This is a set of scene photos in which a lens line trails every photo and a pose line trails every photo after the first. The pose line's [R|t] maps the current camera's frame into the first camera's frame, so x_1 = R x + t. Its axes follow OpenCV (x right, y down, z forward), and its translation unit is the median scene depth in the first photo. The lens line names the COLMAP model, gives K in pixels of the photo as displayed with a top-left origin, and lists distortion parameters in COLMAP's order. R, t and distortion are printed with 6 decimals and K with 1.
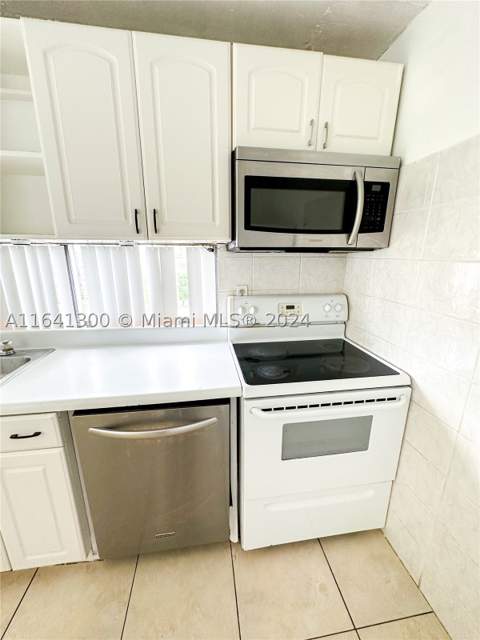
lens RADIAL K [[257.4, 0, 243.8], [0, 257.4, 319.2], [0, 0, 1]] dist [-0.002778, 0.000418]
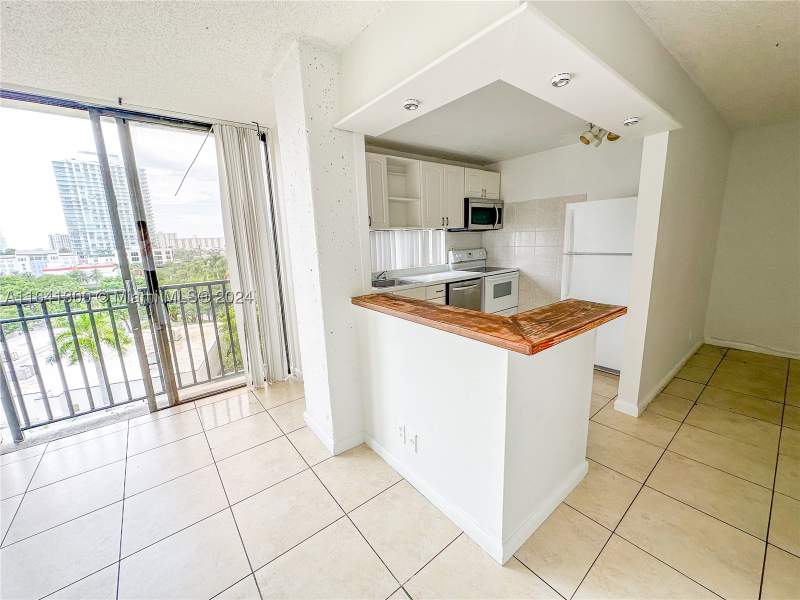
lens RADIAL K [[321.8, 0, 399.6], [0, 321.8, 300.6], [0, 0, 1]] dist [-0.002778, 0.000418]
pose [[0.864333, -0.129639, 0.485924, -2.499919], [0.162709, 0.986324, -0.026279, 0.467236], [-0.475872, 0.101778, 0.873606, -1.675655]]
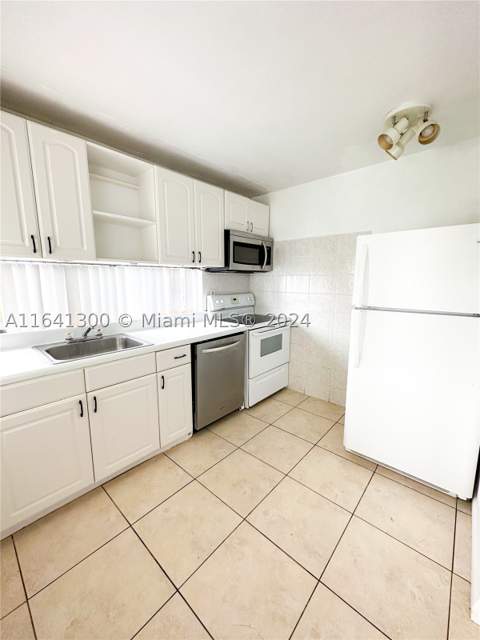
lens RADIAL K [[257.4, 0, 240.3], [0, 257.4, 320.1], [0, 0, 1]] dist [-0.002778, 0.000418]
pose [[0.771101, -0.102920, 0.628340, -1.397018], [0.160167, 0.986470, -0.034978, 0.249195], [-0.616239, 0.127611, 0.777152, -0.756637]]
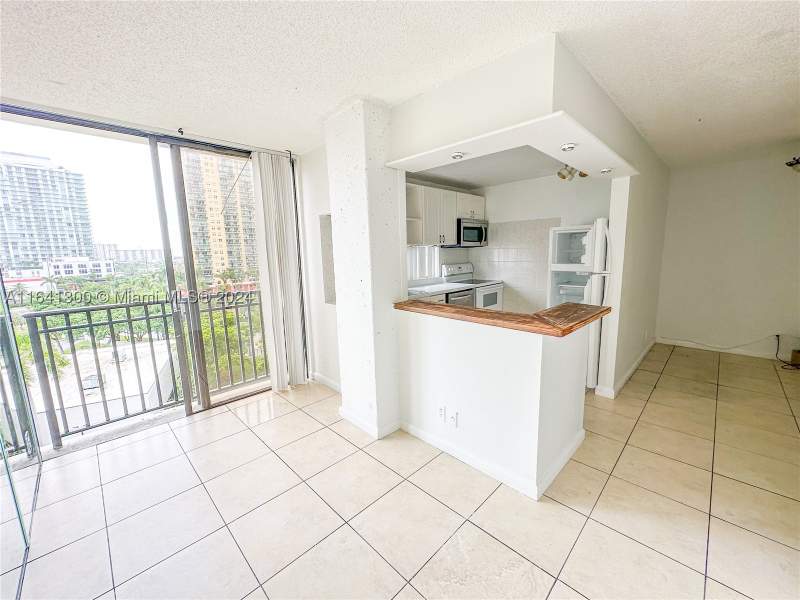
lens RADIAL K [[321.8, 0, 404.4], [0, 321.8, 299.5], [0, 0, 1]] dist [-0.002778, 0.000418]
pose [[0.803072, -0.112911, 0.585086, -2.985943], [0.176143, 0.982986, -0.052069, 0.460798], [-0.569253, 0.144874, 0.809298, -1.755809]]
